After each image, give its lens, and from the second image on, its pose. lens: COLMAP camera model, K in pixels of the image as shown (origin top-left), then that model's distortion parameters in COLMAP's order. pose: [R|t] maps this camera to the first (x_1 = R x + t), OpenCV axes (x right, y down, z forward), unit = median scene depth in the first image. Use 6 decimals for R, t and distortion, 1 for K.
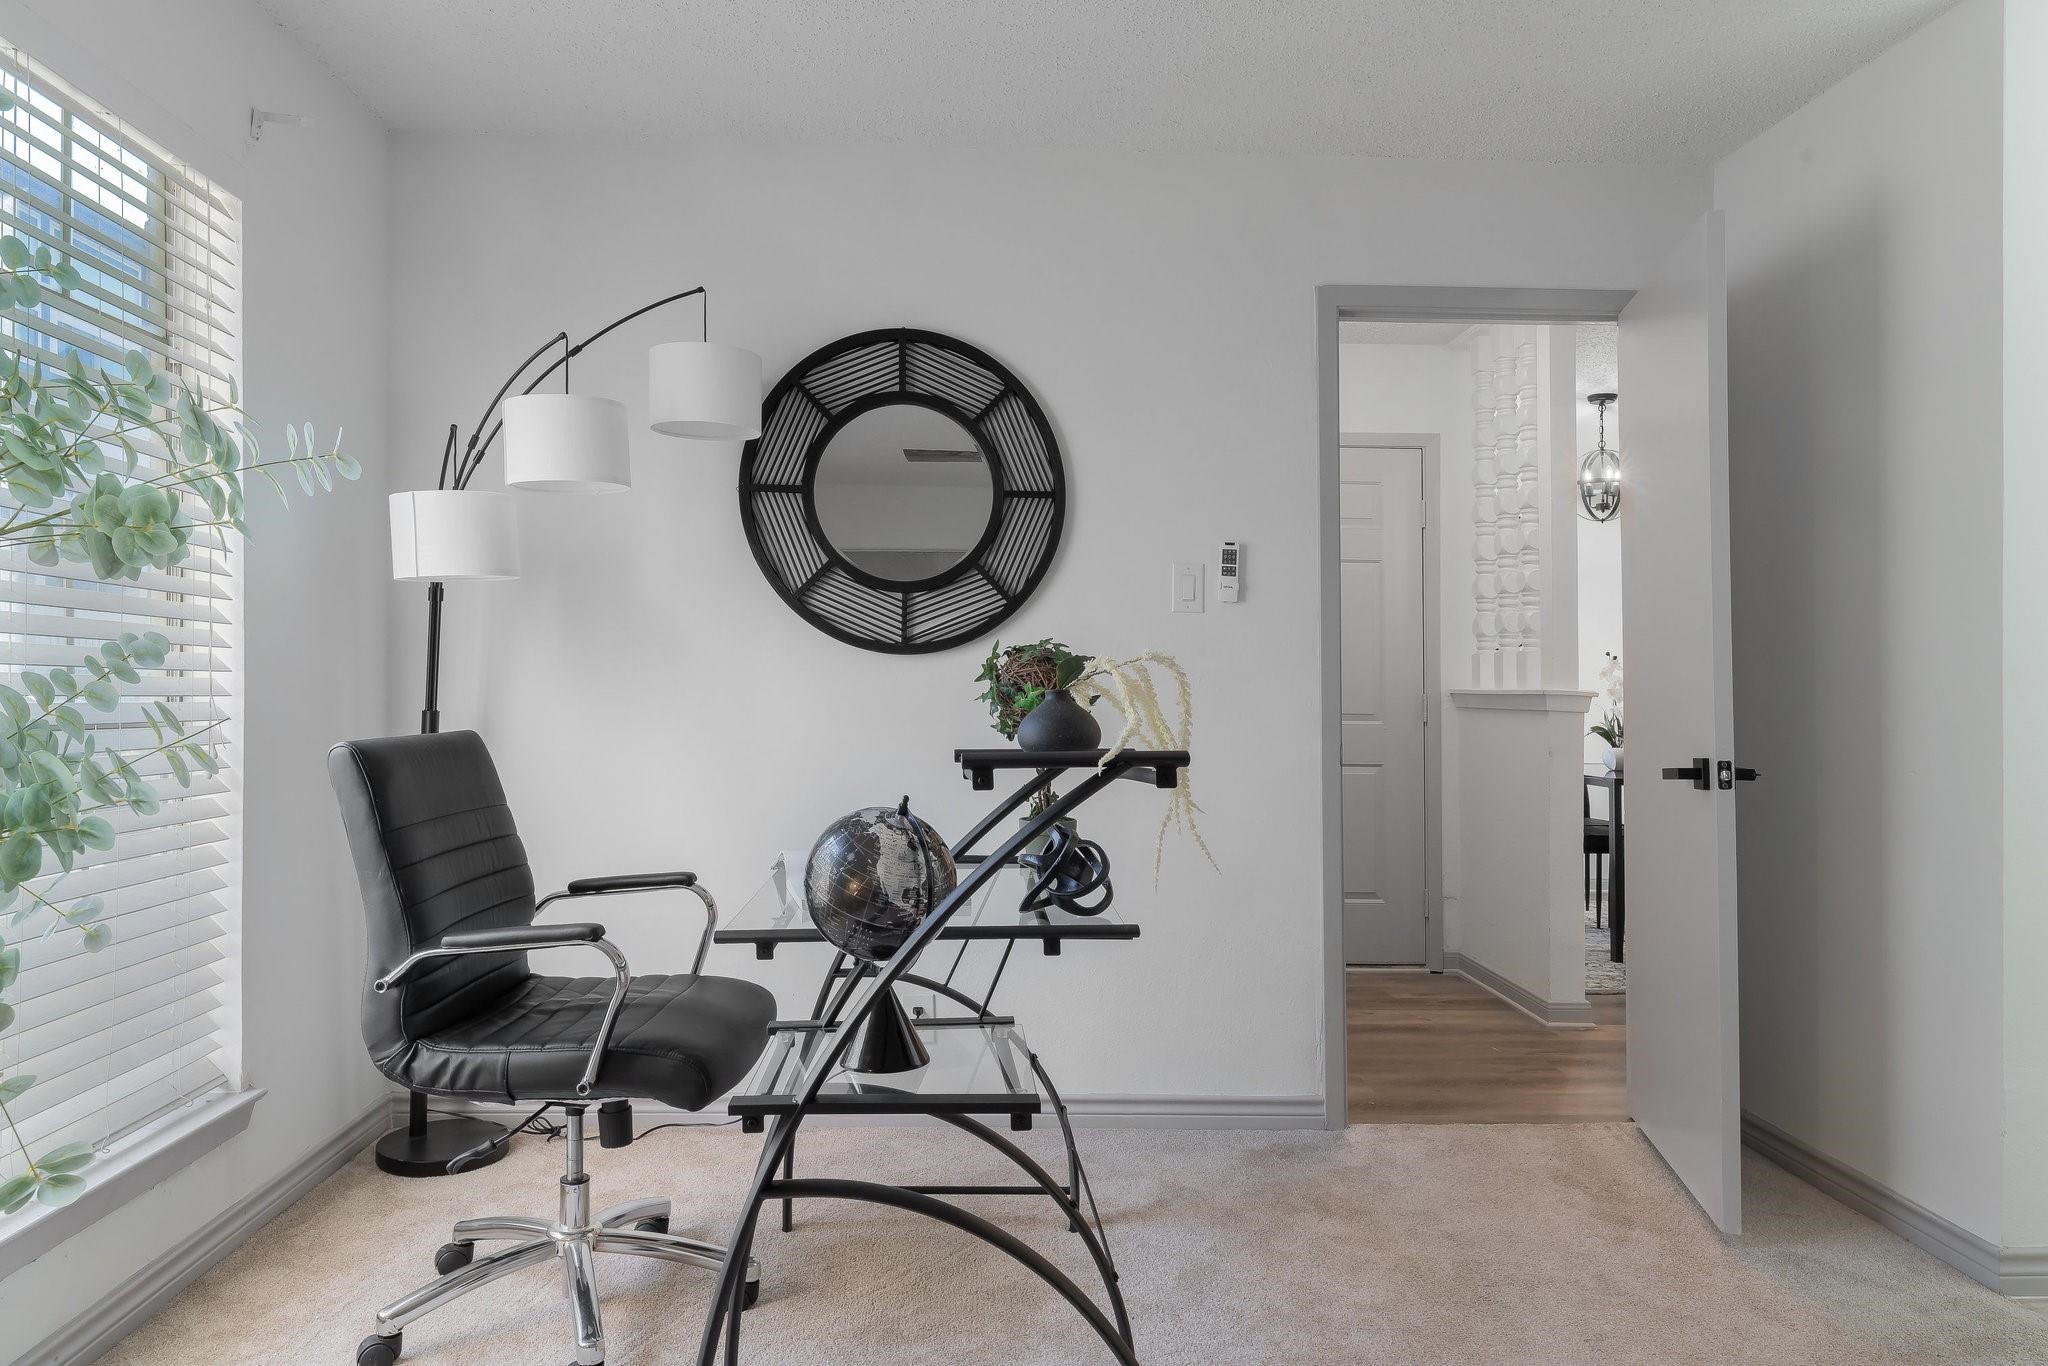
lens RADIAL K [[1328.5, 0, 1011.0], [0, 1328.5, 684.7], [0, 0, 1]] dist [0.001657, -0.001192]
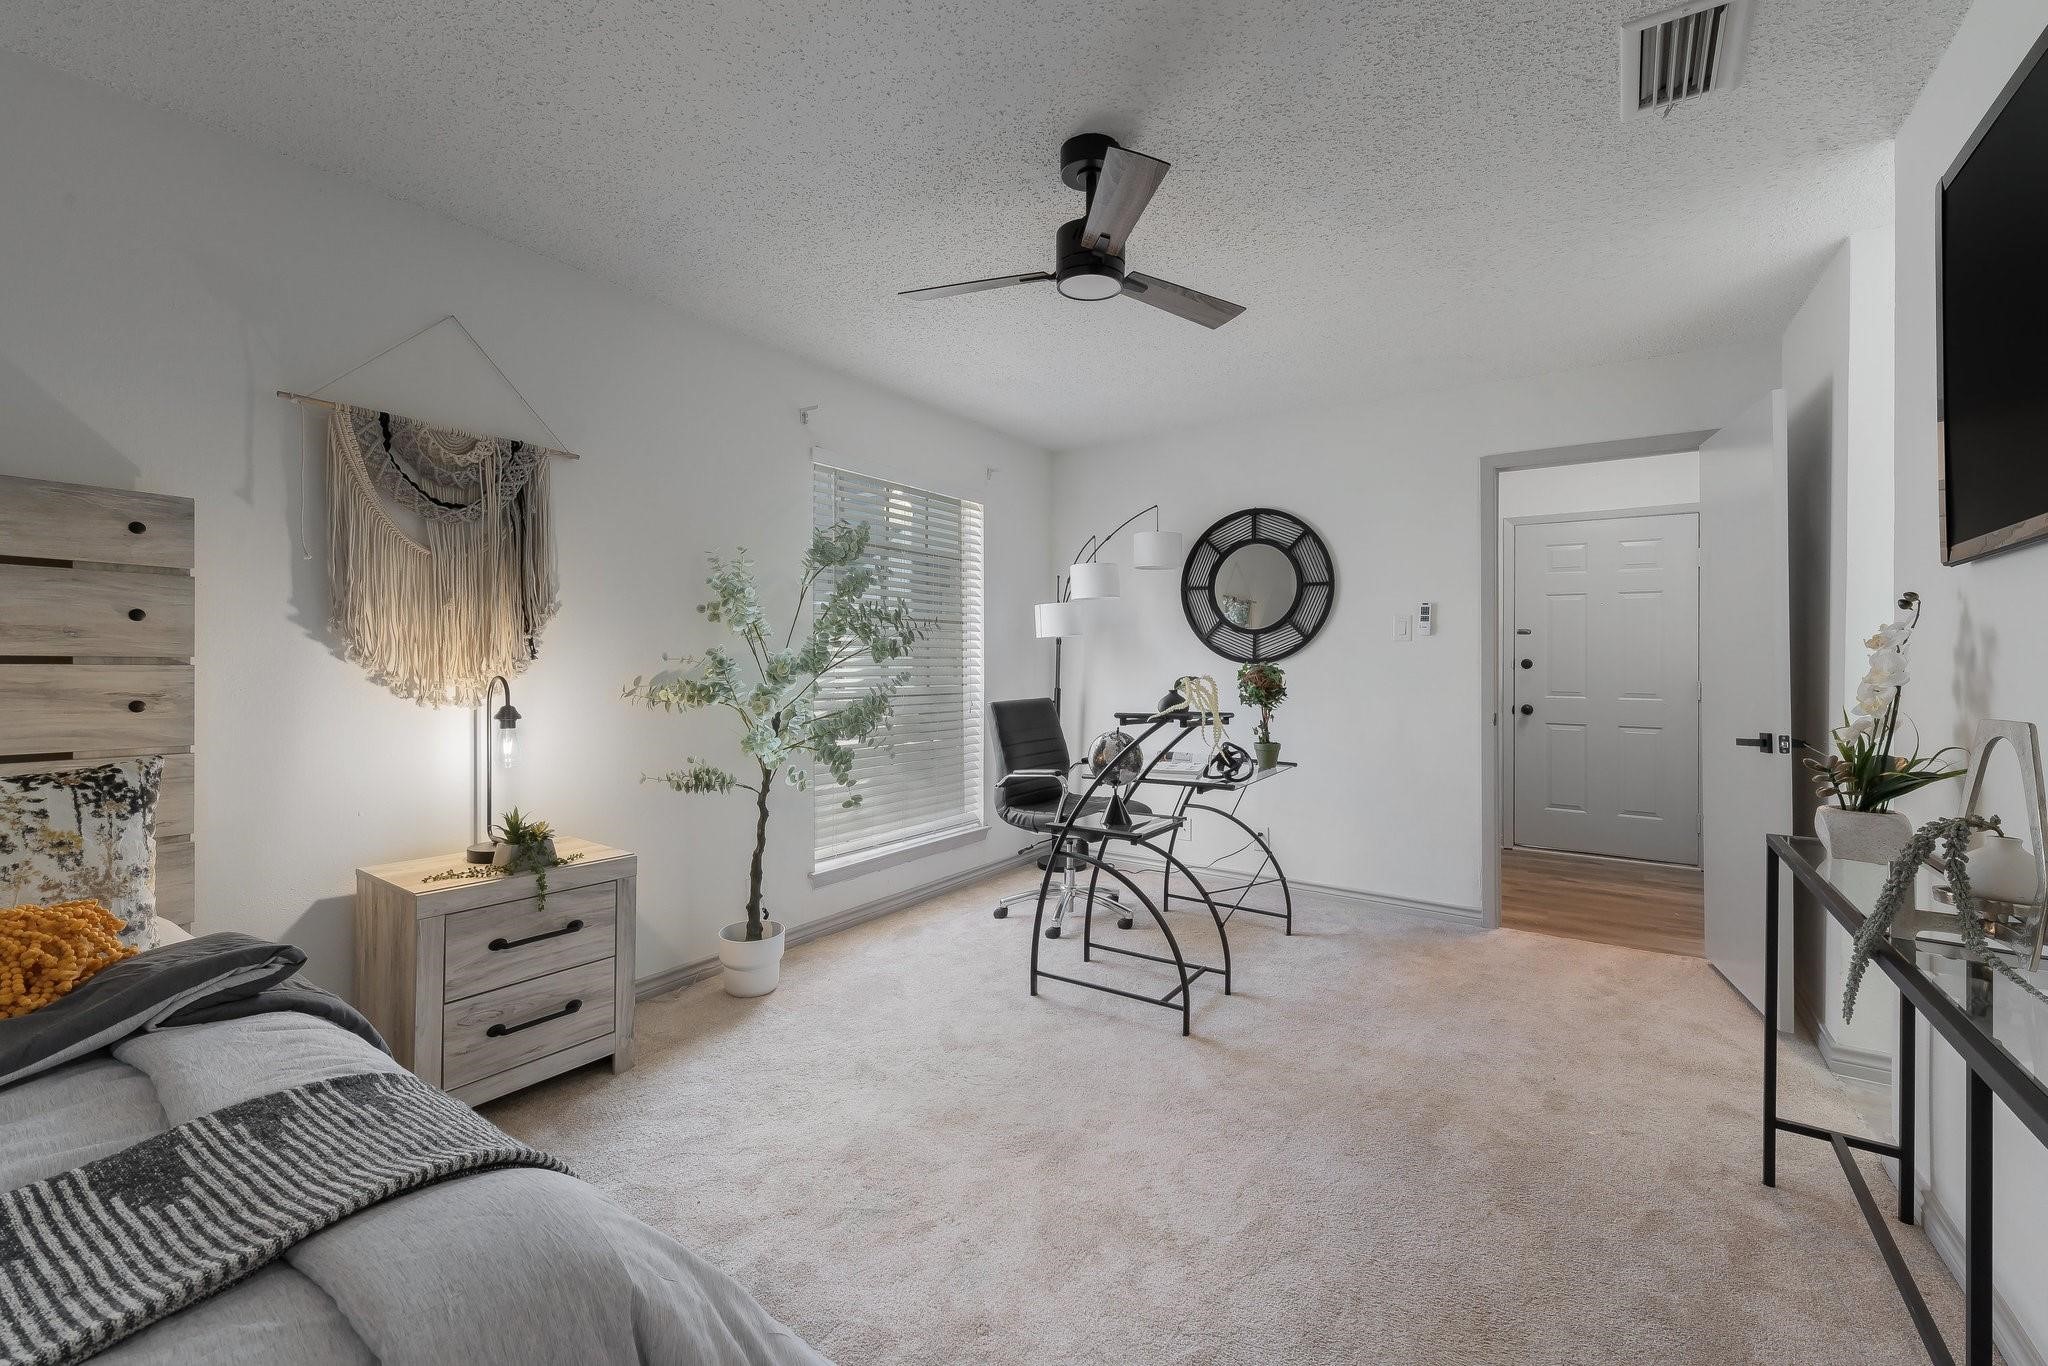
lens RADIAL K [[899.2, 0, 1039.8], [0, 899.2, 673.5], [0, 0, 1]] dist [0.003951, -0.000573]
pose [[0.803226, 0.007634, -0.595625, 0.493019], [0.006395, 0.999750, 0.021439, -0.040811], [0.595639, -0.021029, 0.802977, -0.340358]]
